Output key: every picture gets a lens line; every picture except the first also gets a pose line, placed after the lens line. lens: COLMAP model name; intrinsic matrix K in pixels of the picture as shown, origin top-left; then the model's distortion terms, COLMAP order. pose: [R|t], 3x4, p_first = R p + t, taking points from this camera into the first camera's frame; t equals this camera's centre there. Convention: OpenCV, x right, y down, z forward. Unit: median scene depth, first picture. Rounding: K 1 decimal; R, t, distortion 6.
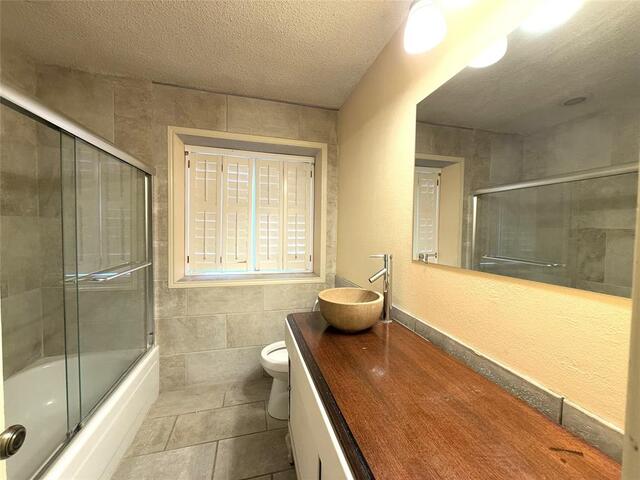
lens RADIAL K [[257.6, 0, 320.4], [0, 257.6, 240.6], [0, 0, 1]] dist [0.006654, 0.000487]
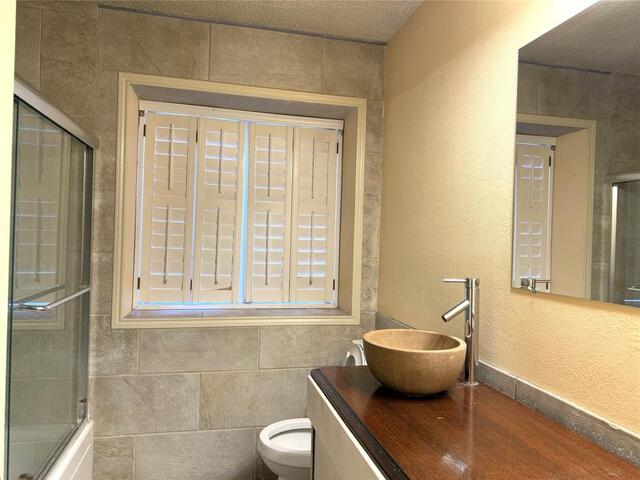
lens RADIAL K [[457.2, 0, 315.7], [0, 457.2, 242.4], [0, 0, 1]] dist [0.070113, -0.066536]
pose [[0.999171, 0.014838, -0.037901, -0.051498], [-0.016016, 0.999392, -0.030972, 0.002911], [0.037418, 0.031553, 0.998801, -0.102255]]
